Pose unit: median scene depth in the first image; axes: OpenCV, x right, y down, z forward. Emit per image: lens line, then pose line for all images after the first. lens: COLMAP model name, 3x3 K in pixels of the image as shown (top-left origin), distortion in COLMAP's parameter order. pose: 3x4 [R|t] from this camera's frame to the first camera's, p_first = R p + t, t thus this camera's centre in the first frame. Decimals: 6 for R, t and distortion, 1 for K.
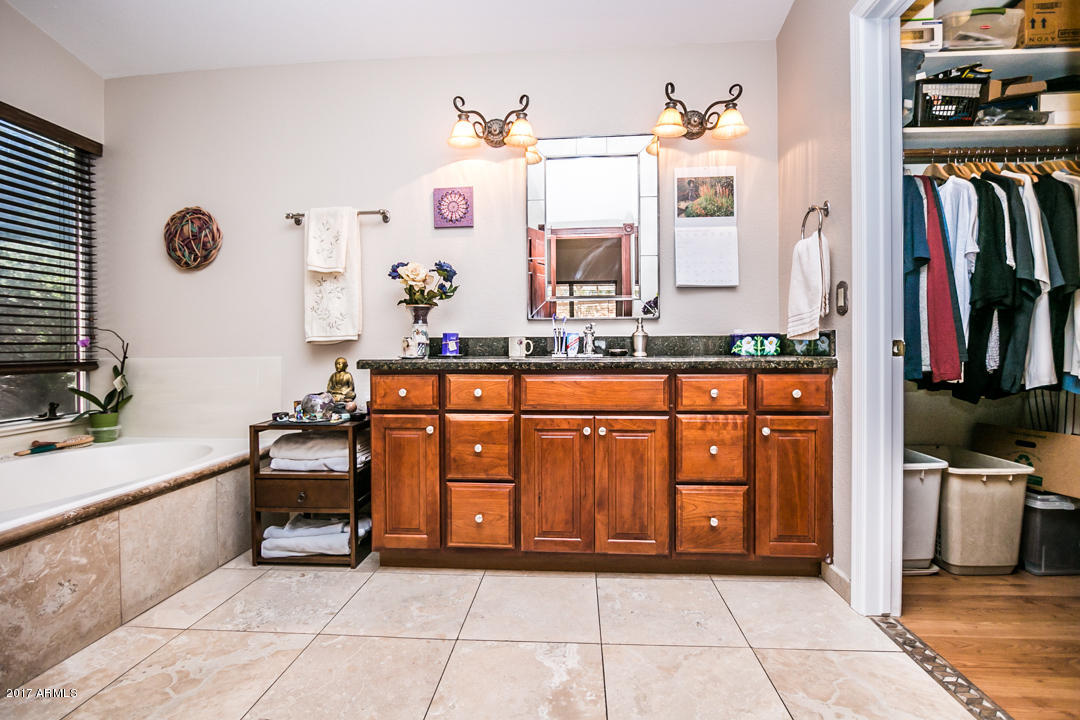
lens RADIAL K [[507.1, 0, 537.5], [0, 507.1, 349.5], [0, 0, 1]] dist [-0.018861, 0.001240]
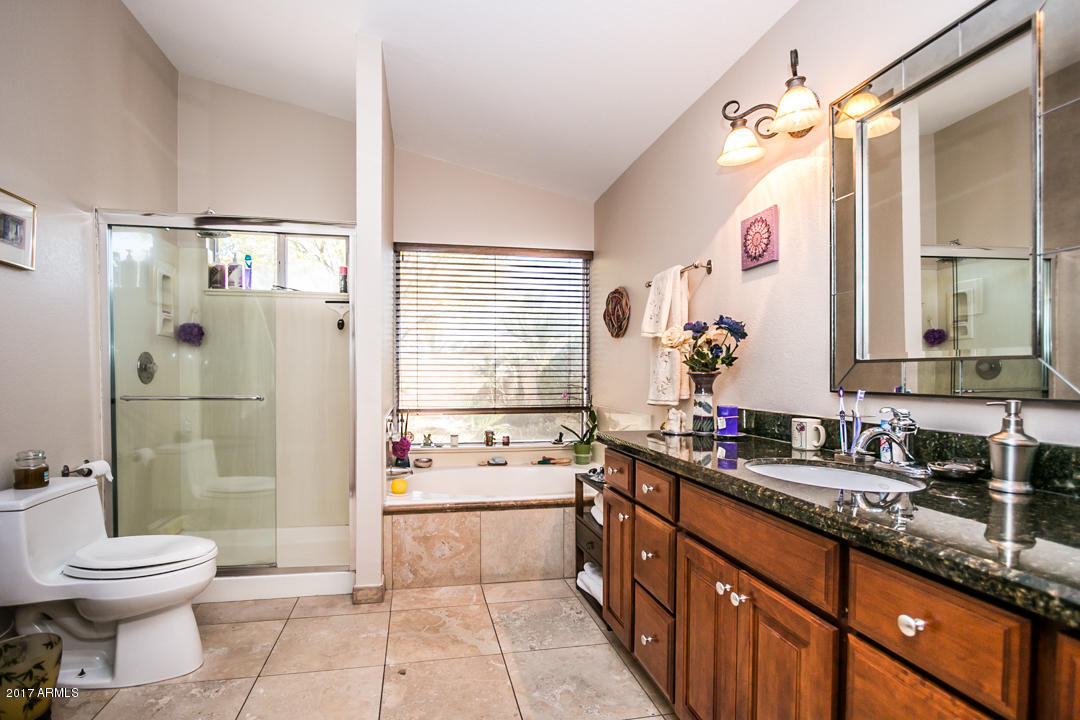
lens RADIAL K [[507.1, 0, 512.4], [0, 507.1, 384.1], [0, 0, 1]] dist [-0.018861, 0.001240]
pose [[0.258837, 0.026739, -0.965551, 0.583234], [-0.010008, 0.999637, 0.025000, -0.097353], [0.965869, 0.003192, 0.259011, 0.549631]]
